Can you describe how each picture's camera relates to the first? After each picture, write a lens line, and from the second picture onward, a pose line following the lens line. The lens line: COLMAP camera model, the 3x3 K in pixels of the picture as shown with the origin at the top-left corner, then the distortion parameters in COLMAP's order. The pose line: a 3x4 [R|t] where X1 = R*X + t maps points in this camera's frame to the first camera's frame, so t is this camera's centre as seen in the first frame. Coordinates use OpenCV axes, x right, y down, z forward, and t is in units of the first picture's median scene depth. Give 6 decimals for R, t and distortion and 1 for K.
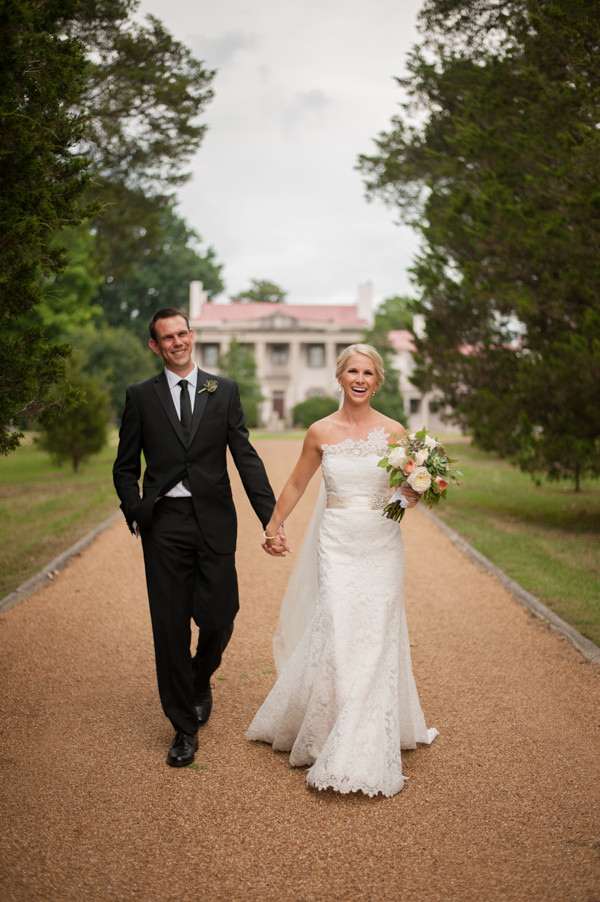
lens RADIAL K [[1267.6, 0, 299.8], [0, 1267.6, 452.3], [0, 0, 1]] dist [0.297327, 0.000000]
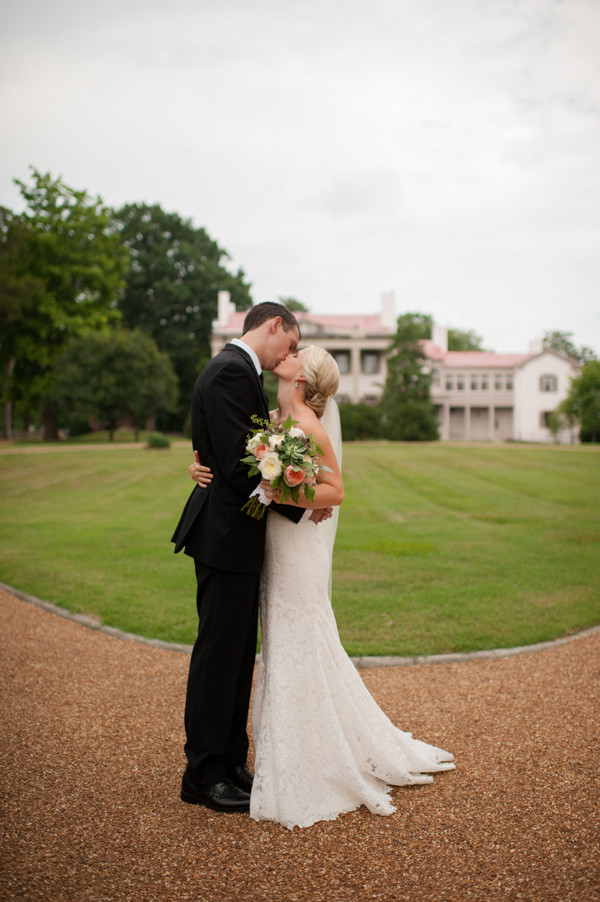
lens RADIAL K [[905.5, 0, 299.8], [0, 905.5, 449.6], [0, 0, 1]] dist [-0.009550, 0.000000]
pose [[0.999866, -0.000371, -0.016376, -0.008147], [0.000501, 0.999968, 0.007946, -0.012651], [0.016372, -0.007953, 0.999834, 0.281009]]
